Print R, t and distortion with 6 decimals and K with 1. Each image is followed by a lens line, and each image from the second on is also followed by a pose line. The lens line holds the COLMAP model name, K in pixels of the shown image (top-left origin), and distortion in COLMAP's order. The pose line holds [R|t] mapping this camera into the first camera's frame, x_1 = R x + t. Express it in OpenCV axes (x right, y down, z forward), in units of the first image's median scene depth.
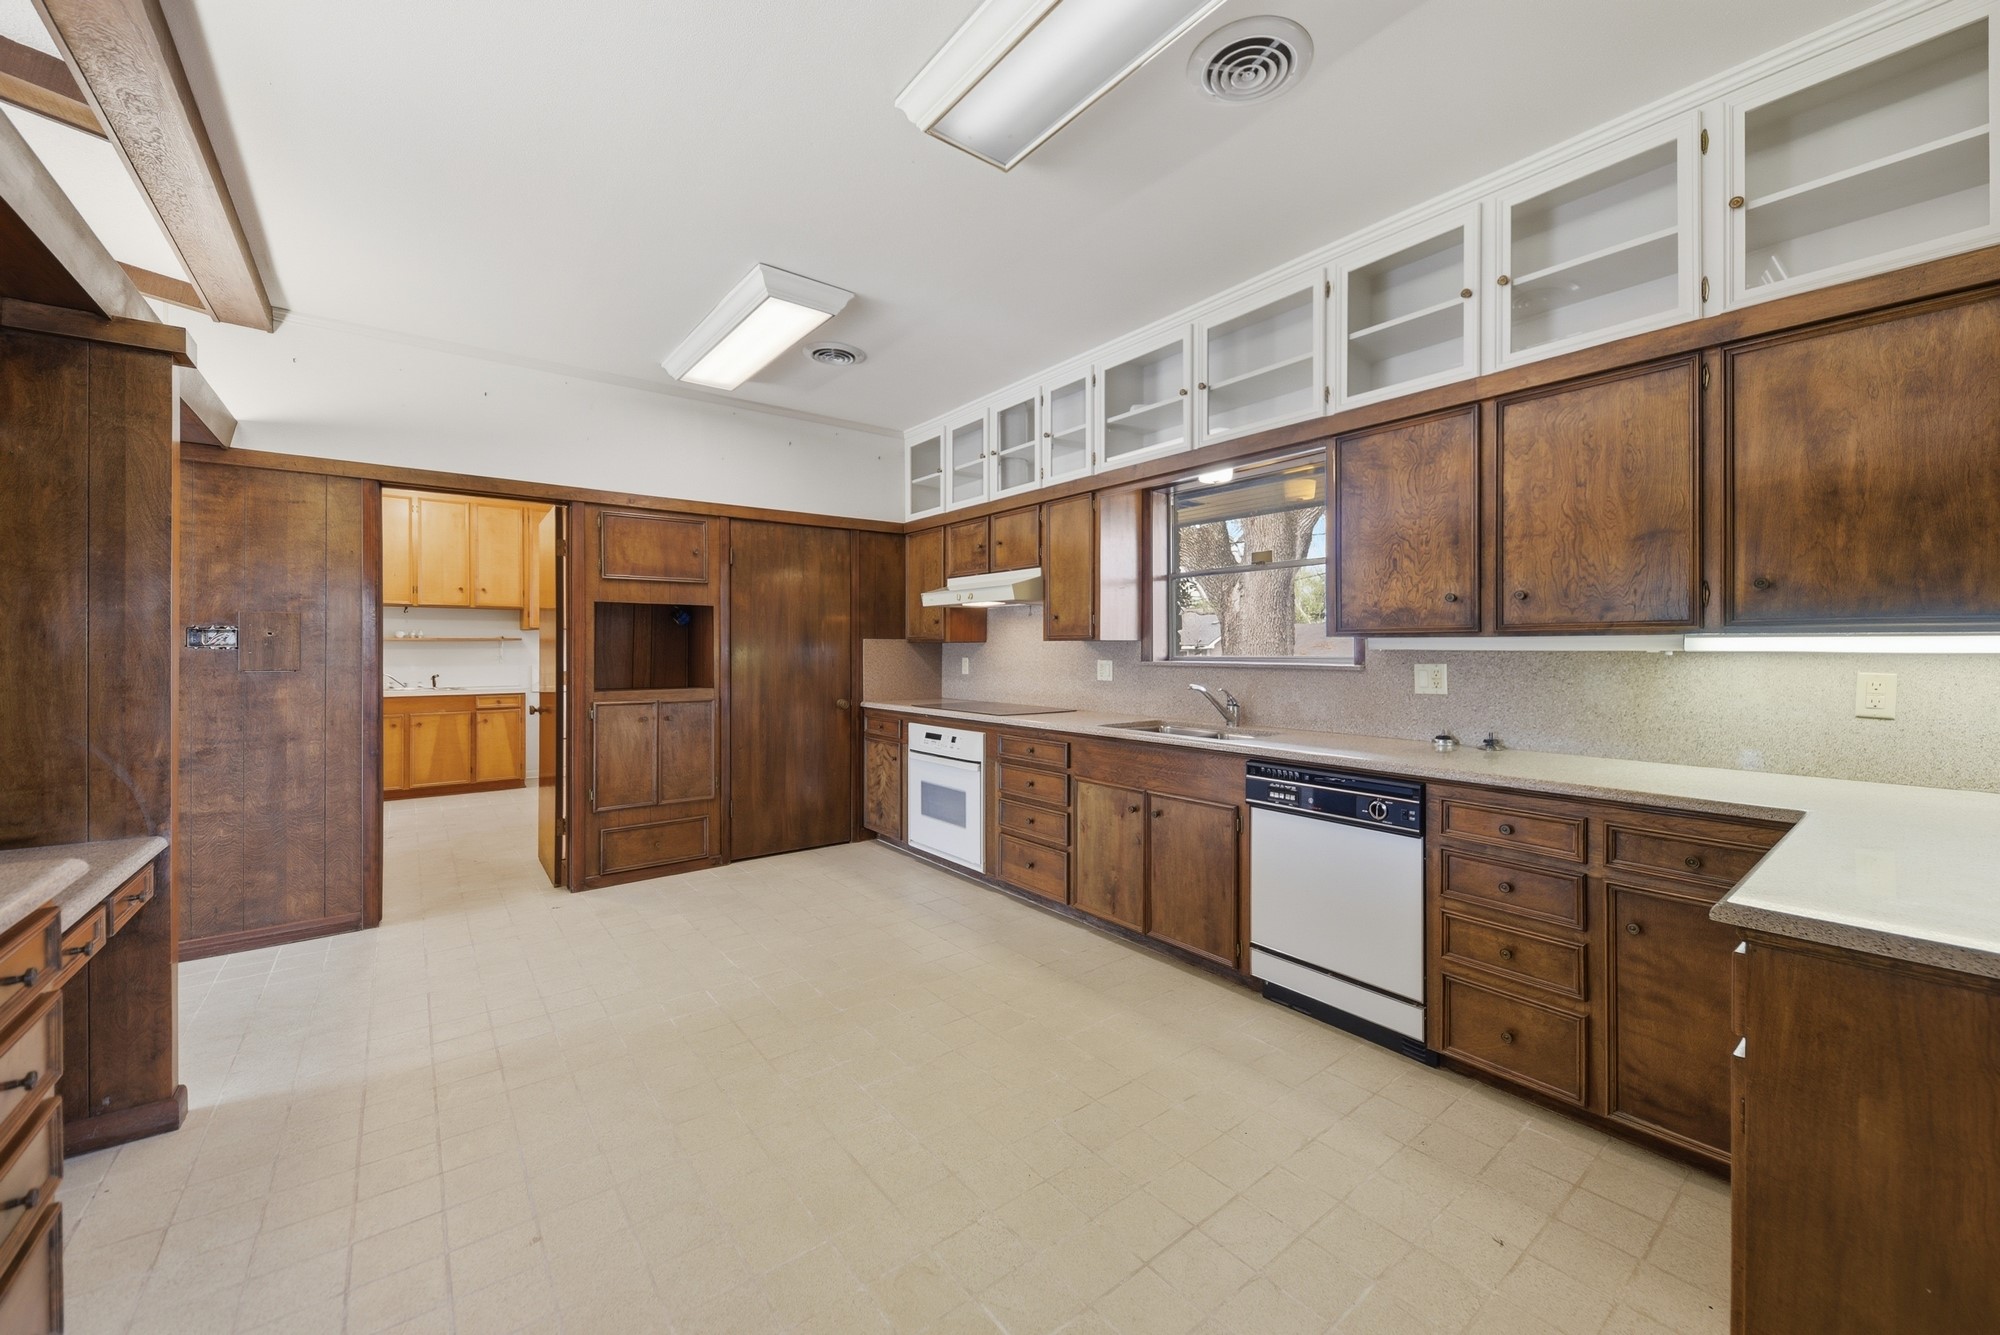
lens RADIAL K [[767.3, 0, 1000.2], [0, 767.3, 653.9], [0, 0, 1]] dist [0.002576, 0.000253]
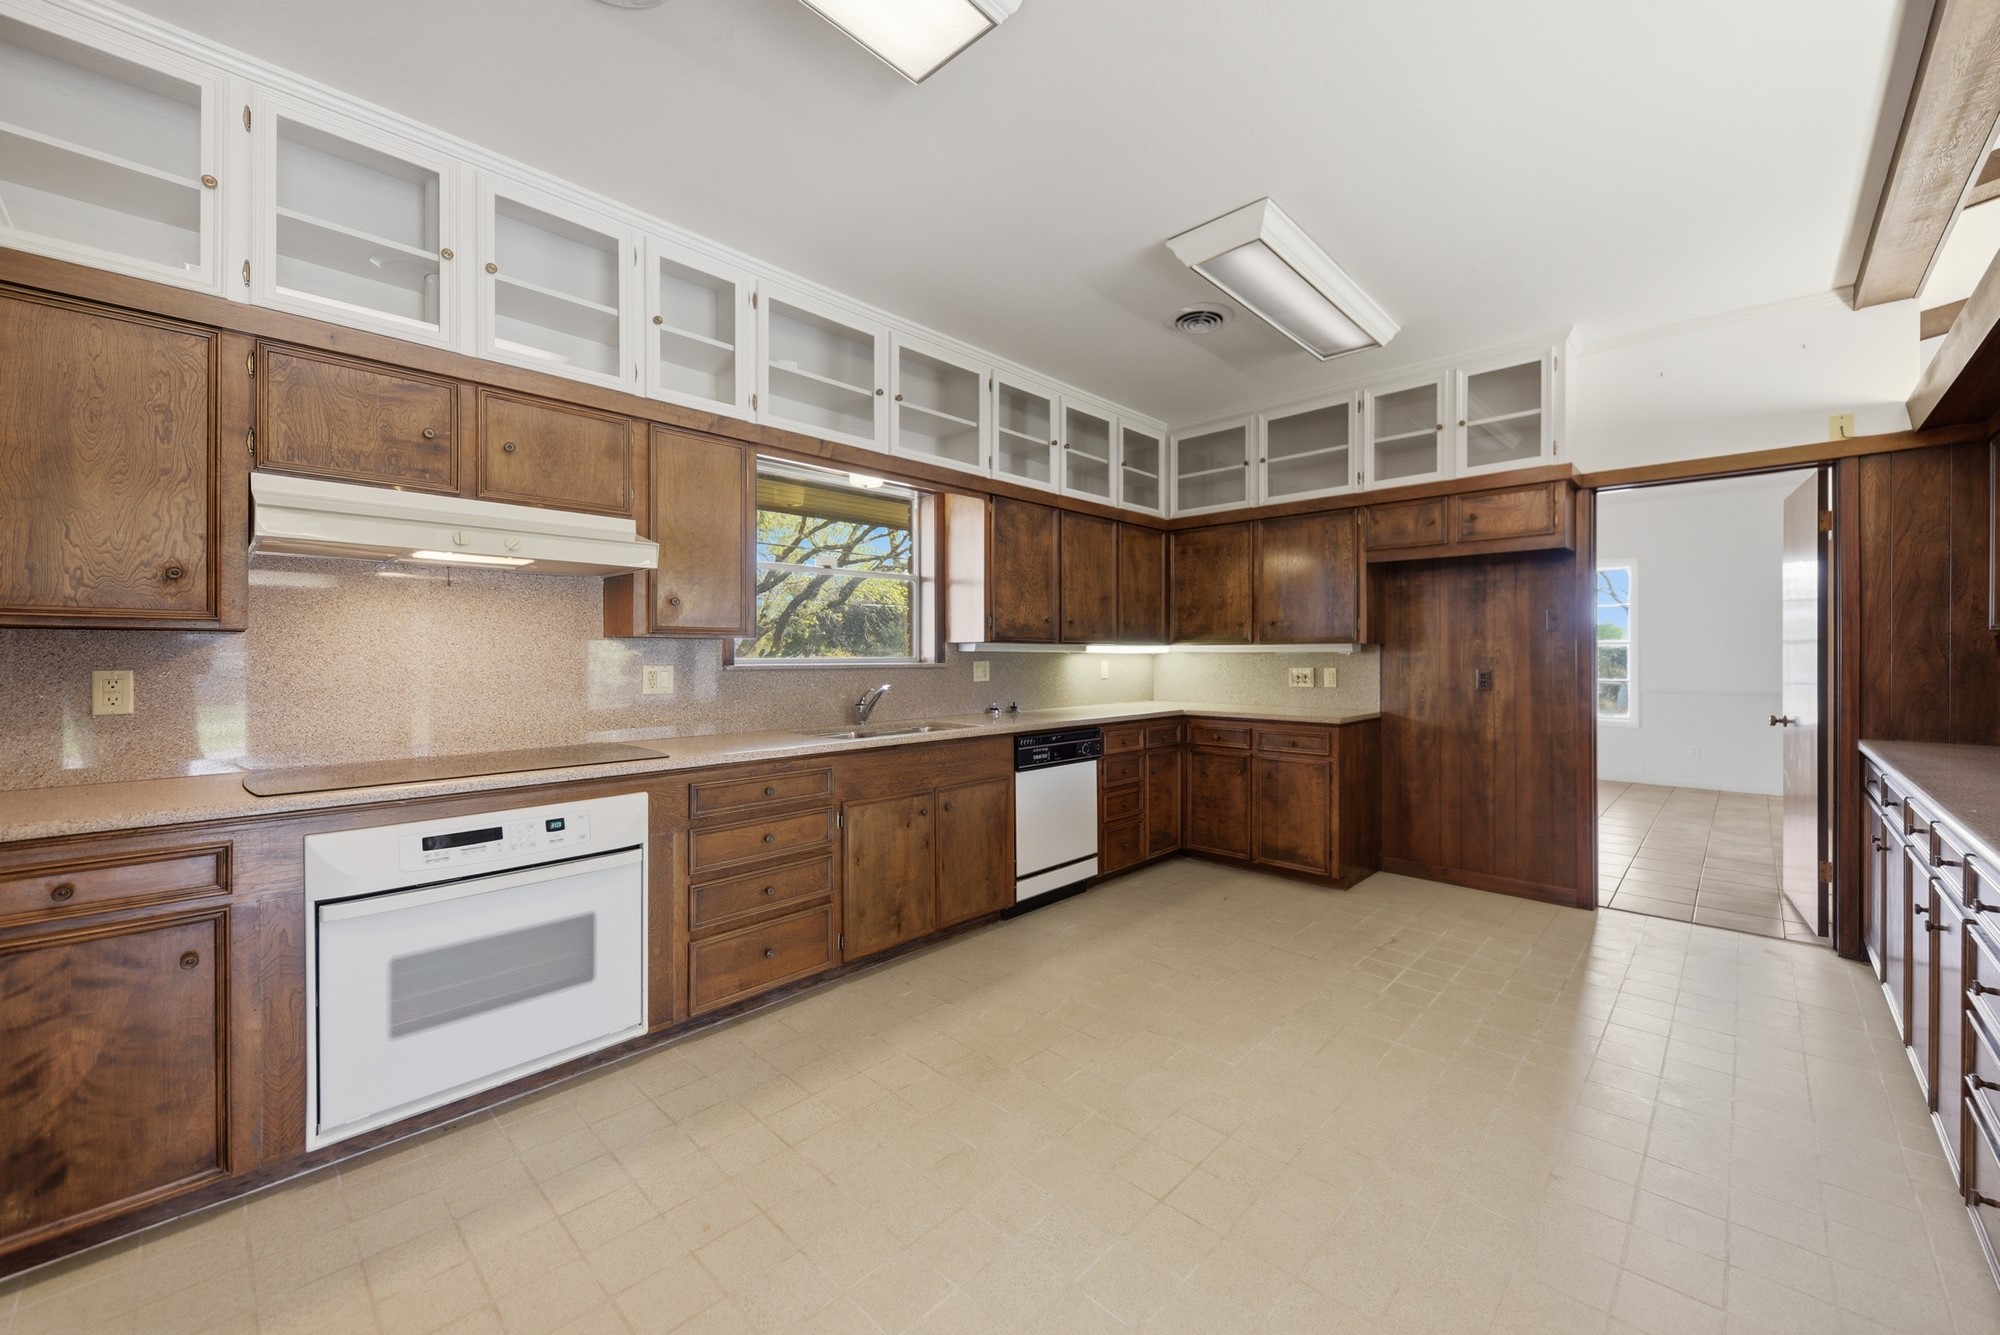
lens RADIAL K [[767.3, 0, 1003.9], [0, 767.3, 657.1], [0, 0, 1]] dist [0.002576, 0.000253]
pose [[-0.148737, -0.005135, 0.988864, -0.730747], [0.004291, 0.999974, 0.005838, -0.001934], [-0.988868, 0.005111, -0.148711, 0.935581]]
